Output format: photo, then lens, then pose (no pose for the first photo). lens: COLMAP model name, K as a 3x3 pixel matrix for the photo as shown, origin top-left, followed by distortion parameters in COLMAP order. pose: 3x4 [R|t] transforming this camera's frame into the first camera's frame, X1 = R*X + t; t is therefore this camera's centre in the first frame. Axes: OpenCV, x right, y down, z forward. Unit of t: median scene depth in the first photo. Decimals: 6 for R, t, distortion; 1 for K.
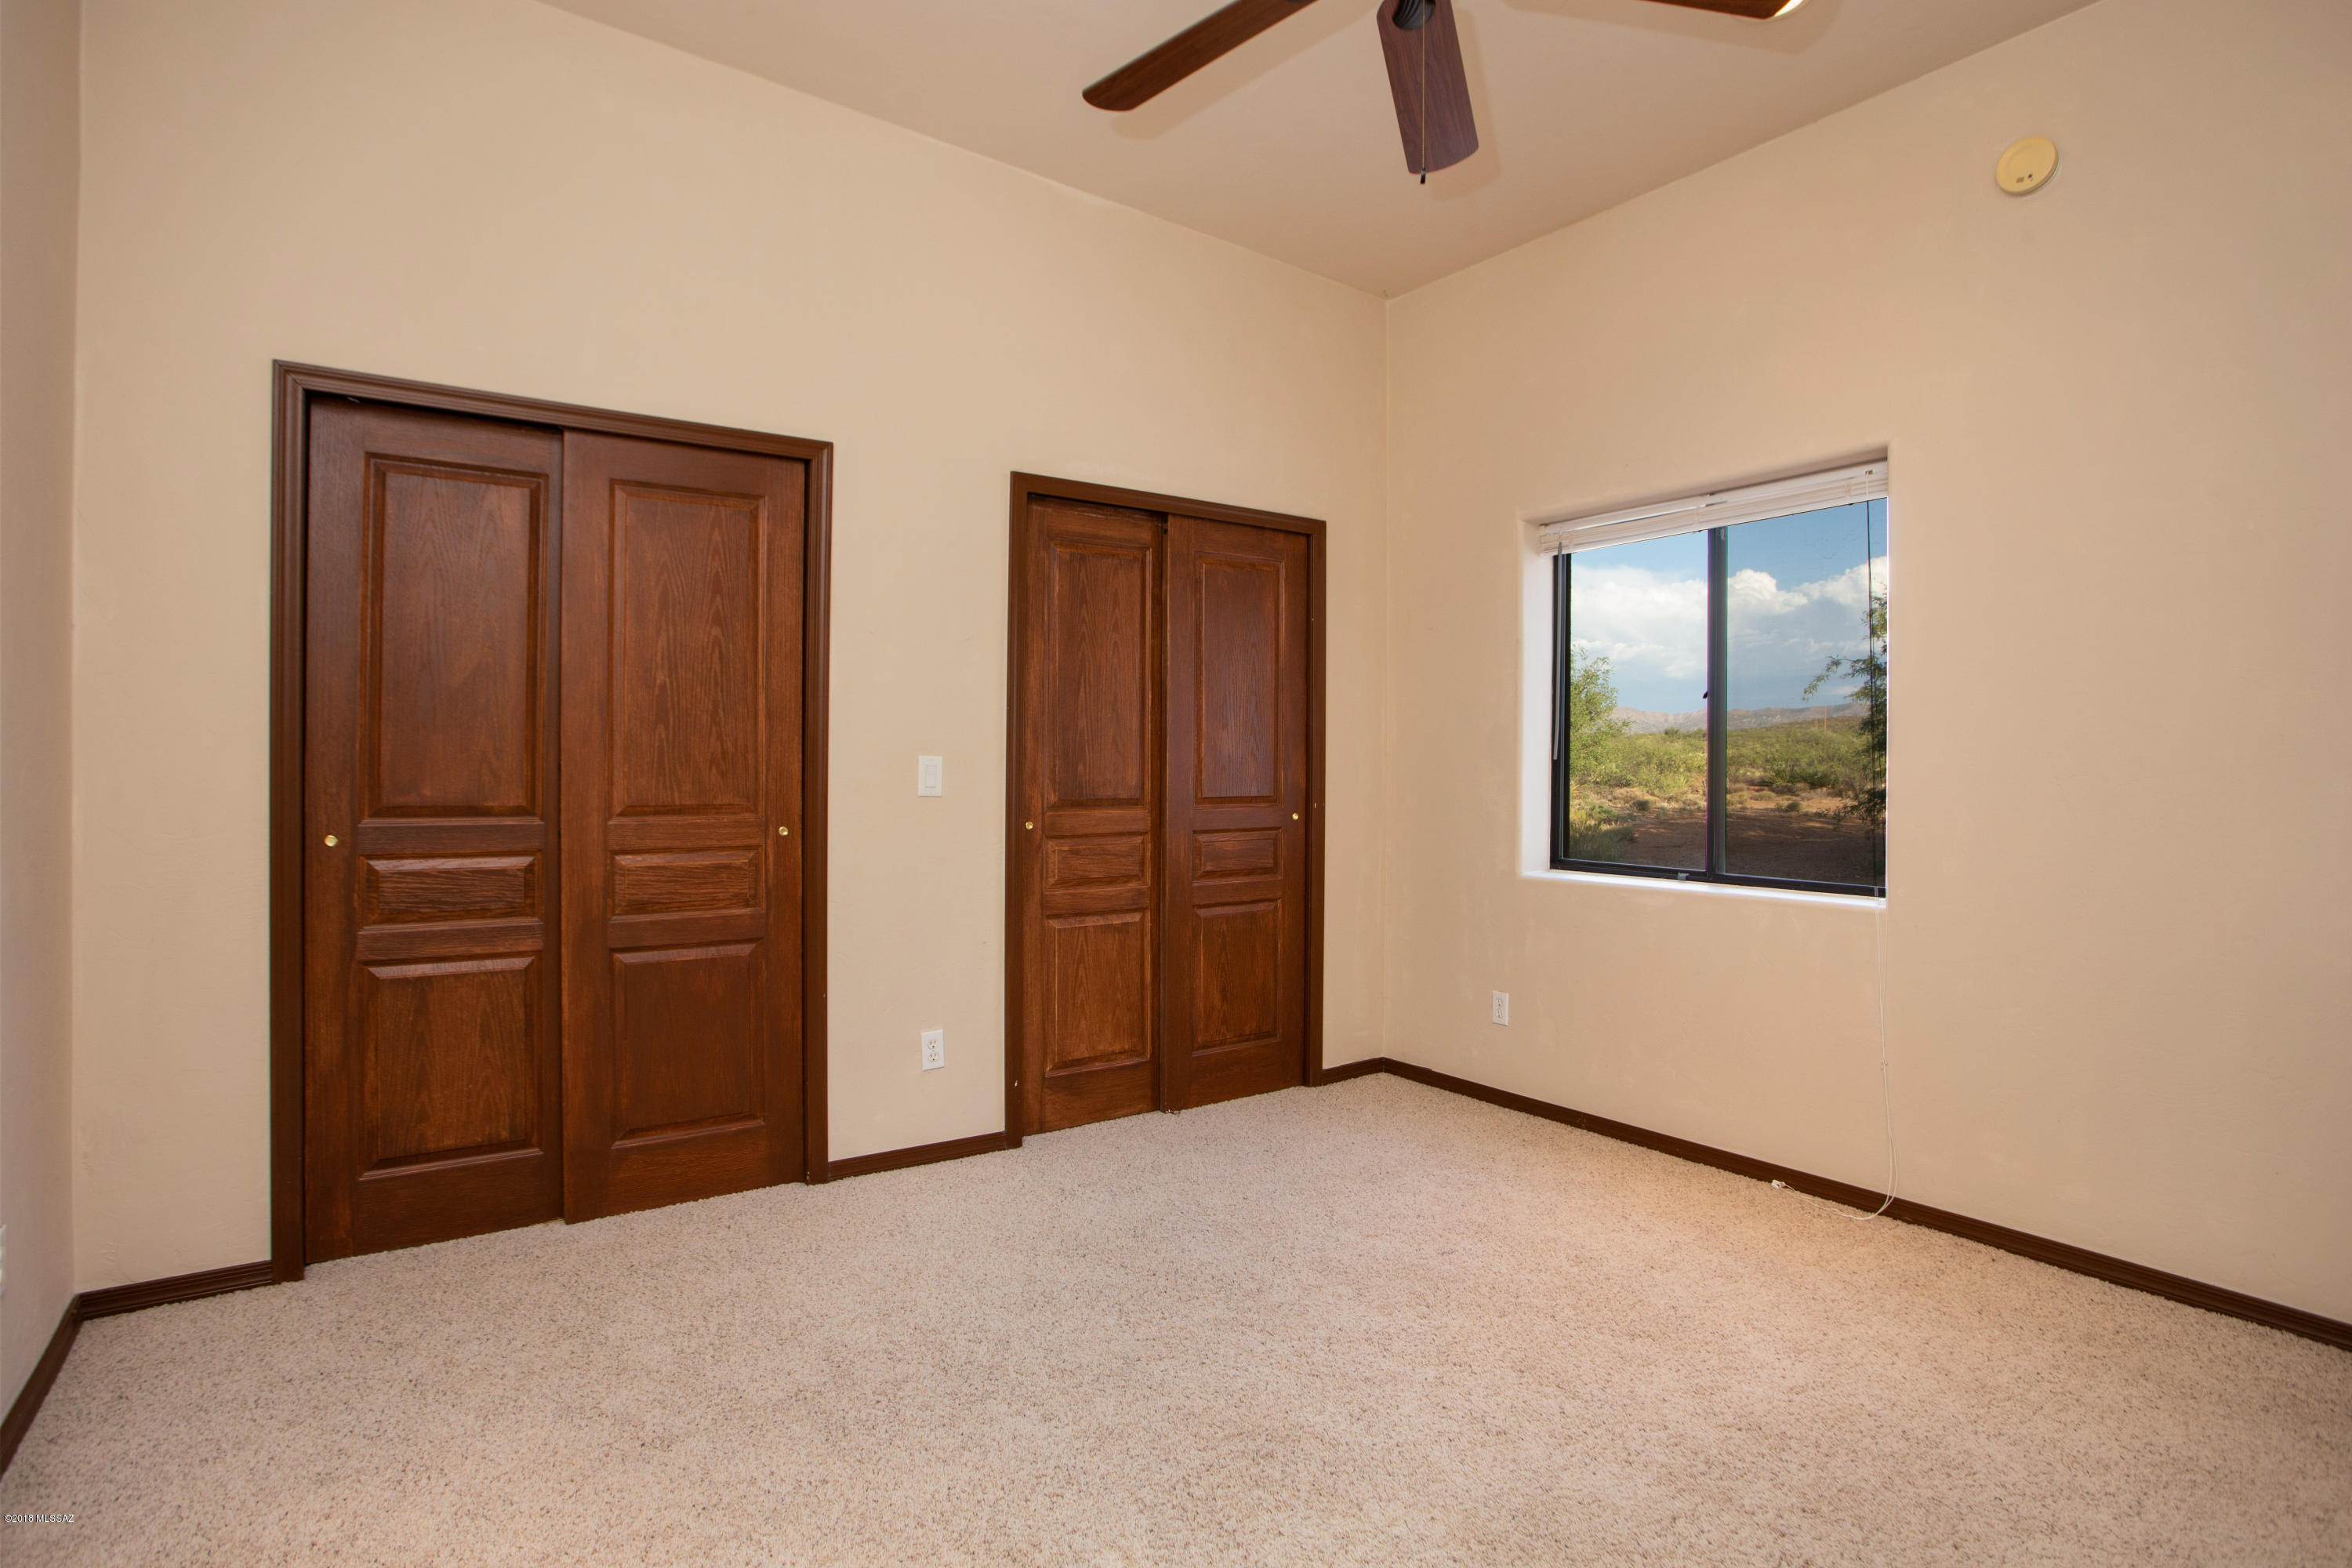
lens RADIAL K [[1244.6, 0, 1212.1], [0, 1244.6, 773.4], [0, 0, 1]] dist [-0.004883, 0.000478]
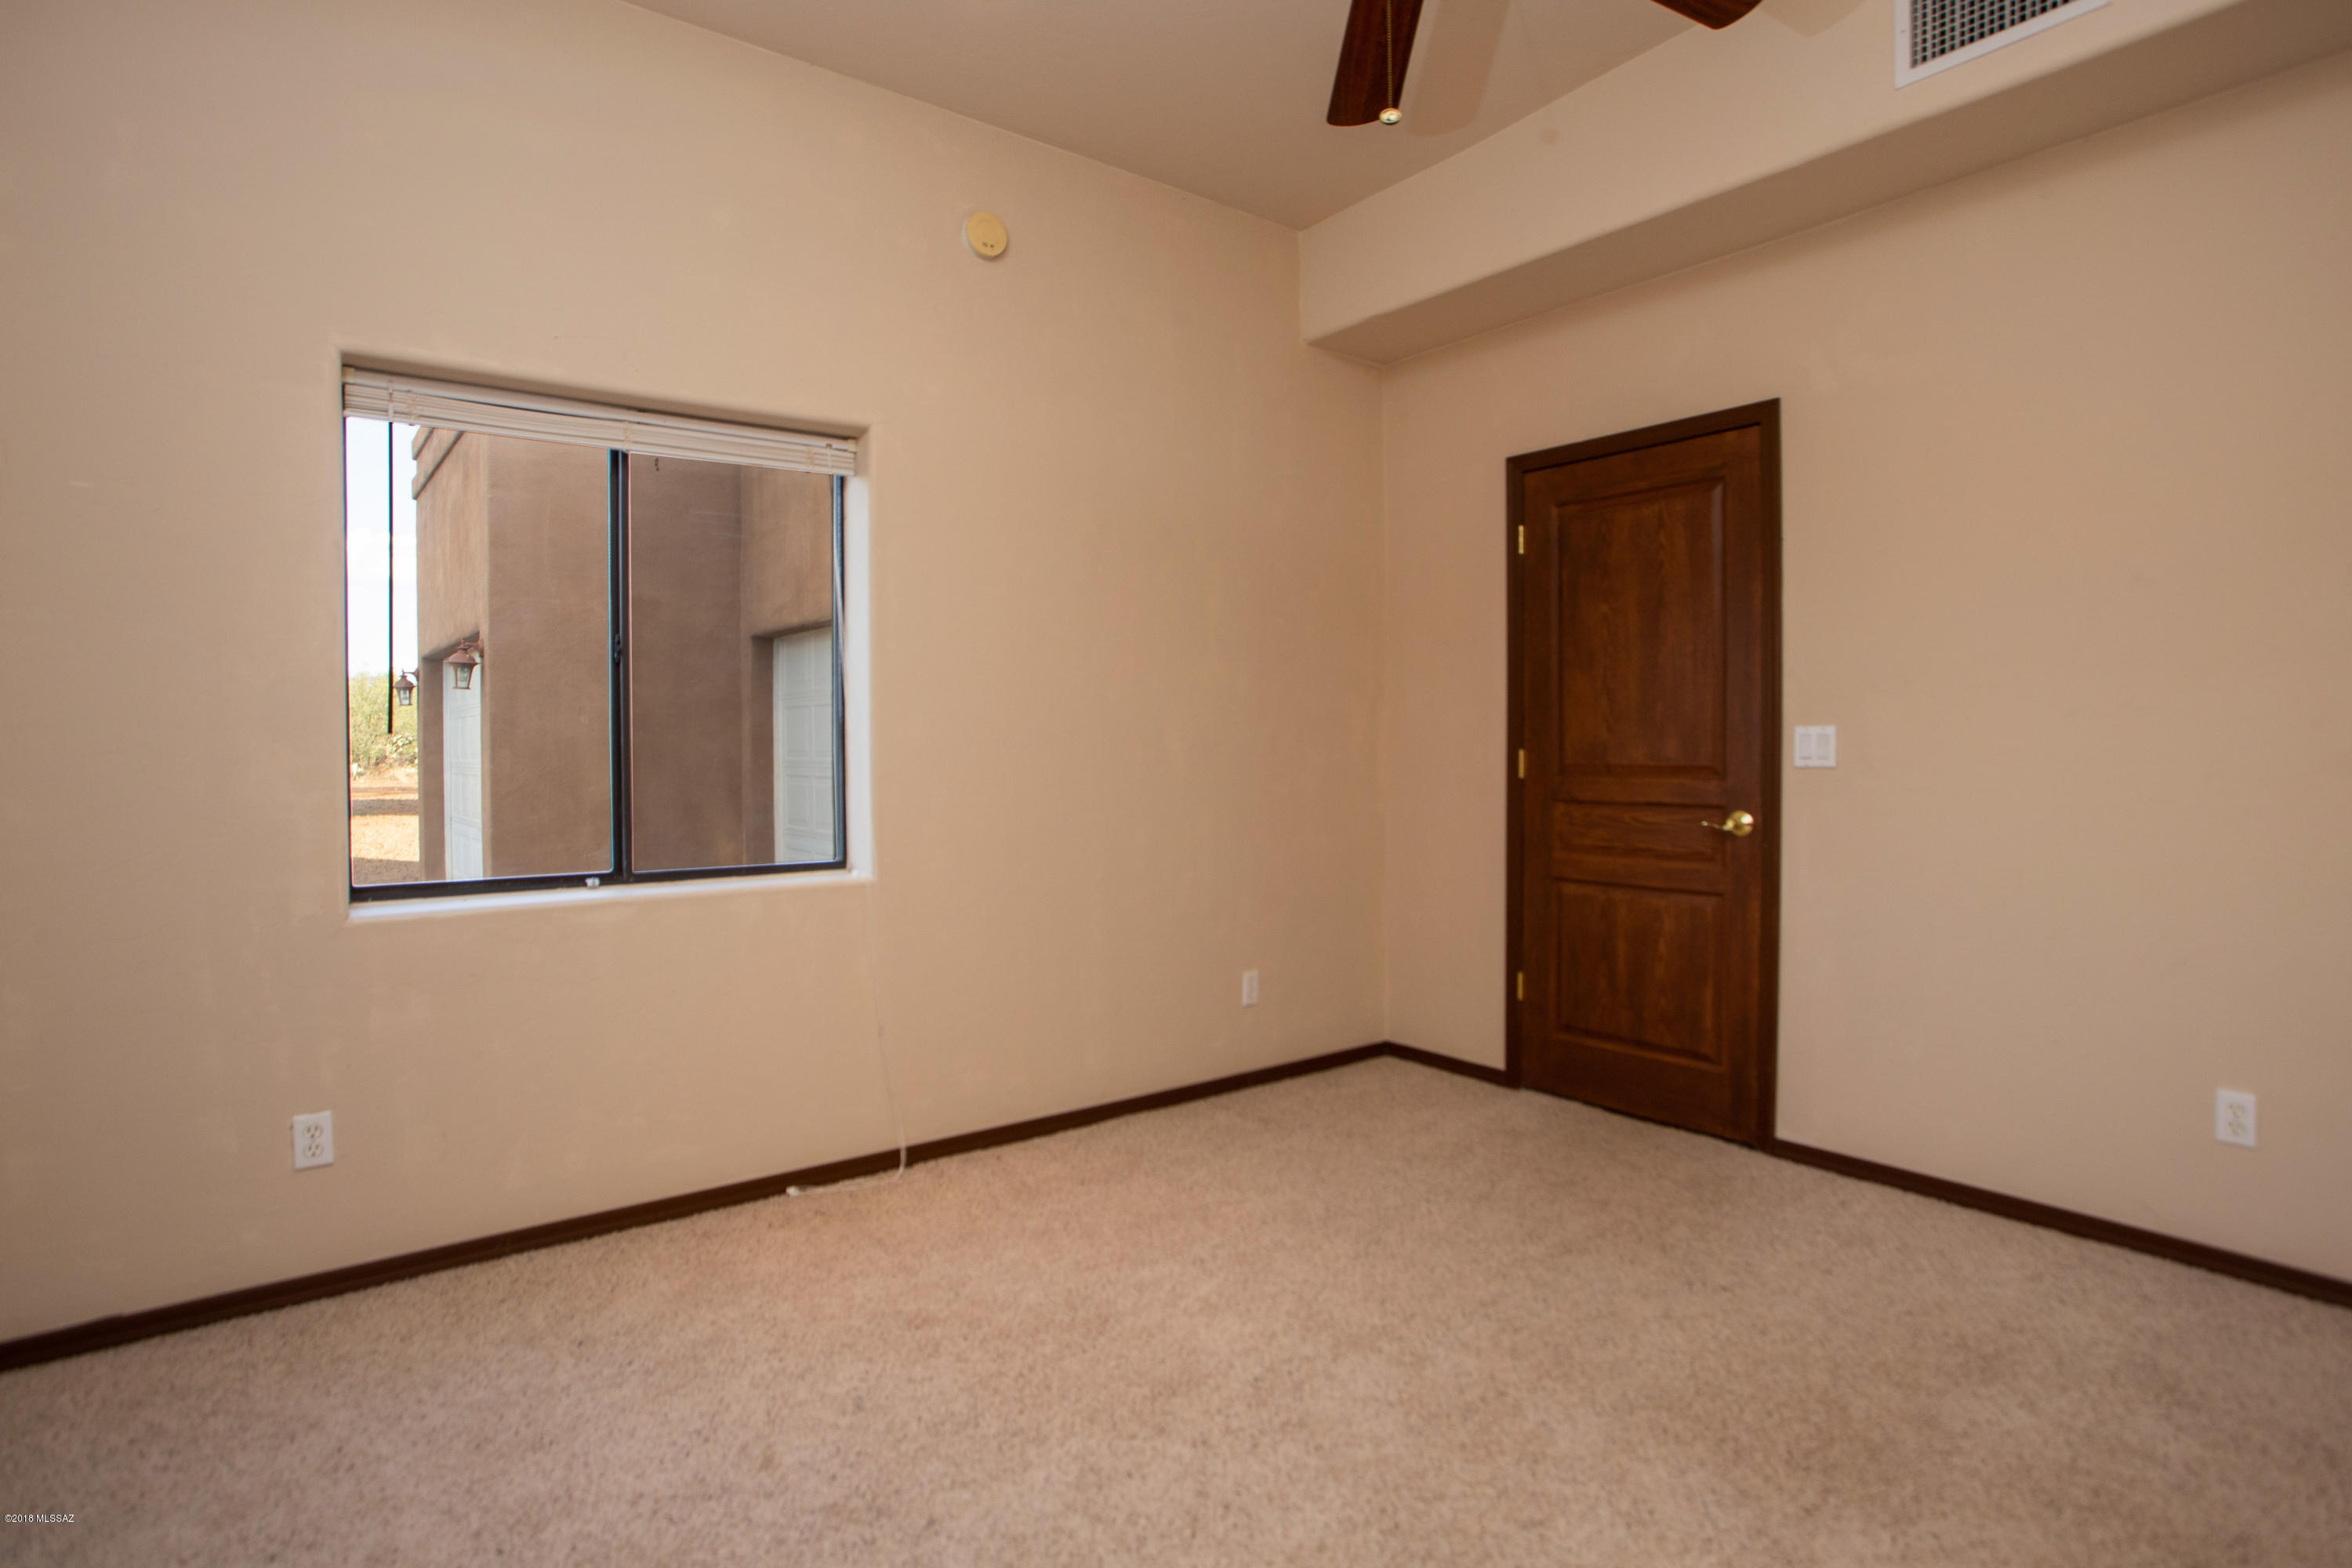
lens RADIAL K [[1244.6, 0, 1212.1], [0, 1244.6, 773.4], [0, 0, 1]] dist [-0.004883, 0.000478]
pose [[-0.068547, -0.019365, 0.997460, -0.499056], [0.005958, 0.999786, 0.019820, 0.002604], [-0.997630, 0.007301, -0.068417, 0.771267]]
